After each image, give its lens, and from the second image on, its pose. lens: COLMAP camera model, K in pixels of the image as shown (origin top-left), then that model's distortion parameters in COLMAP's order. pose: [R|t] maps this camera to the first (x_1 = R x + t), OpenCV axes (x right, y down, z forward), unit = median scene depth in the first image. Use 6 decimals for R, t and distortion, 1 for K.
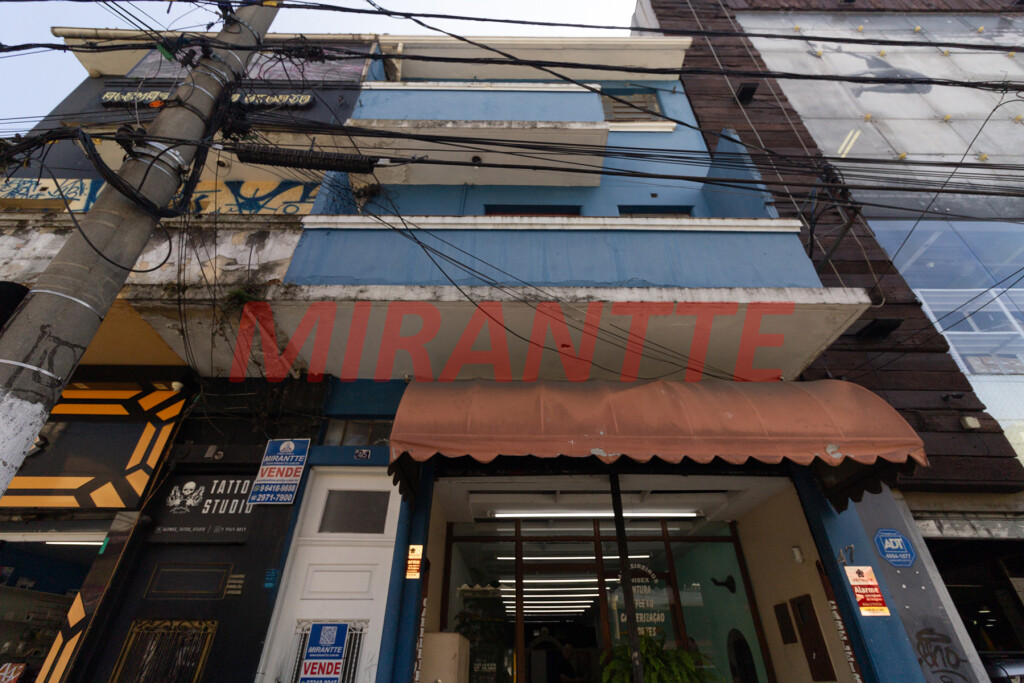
lens RADIAL K [[474.2, 0, 511.9], [0, 474.2, 329.9], [0, 0, 1]] dist [0.003206, 0.000439]
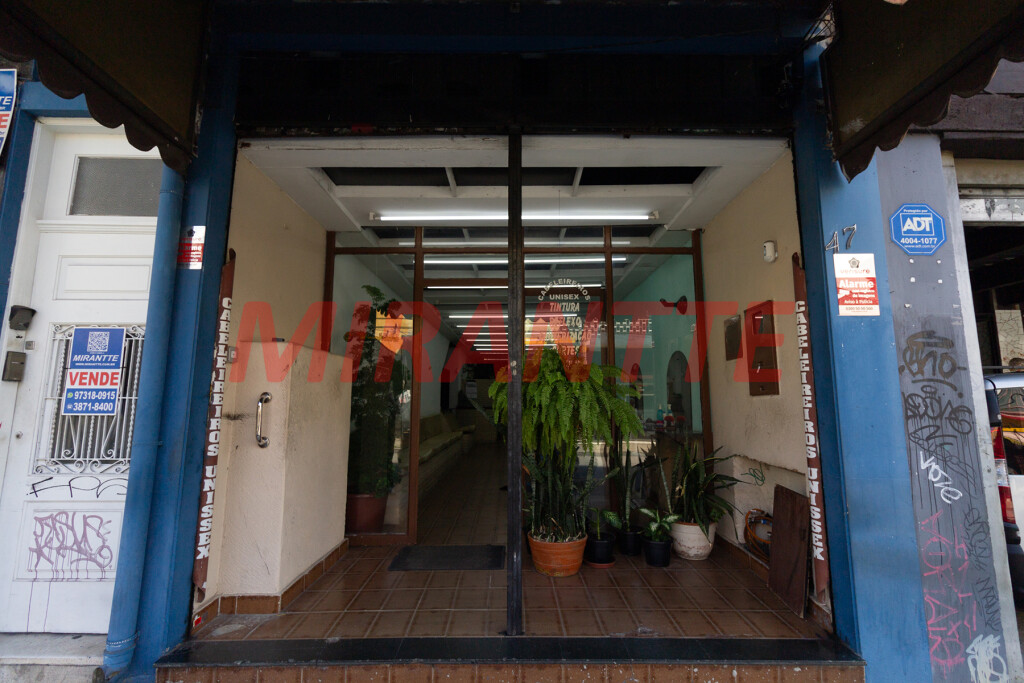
lens RADIAL K [[474.2, 0, 511.9], [0, 474.2, 329.9], [0, 0, 1]] dist [0.003206, 0.000439]
pose [[0.999992, 0.000127, -0.003985, 0.247782], [0.001719, 0.888029, 0.459784, 0.285766], [0.003597, -0.459788, 0.888022, 0.354313]]
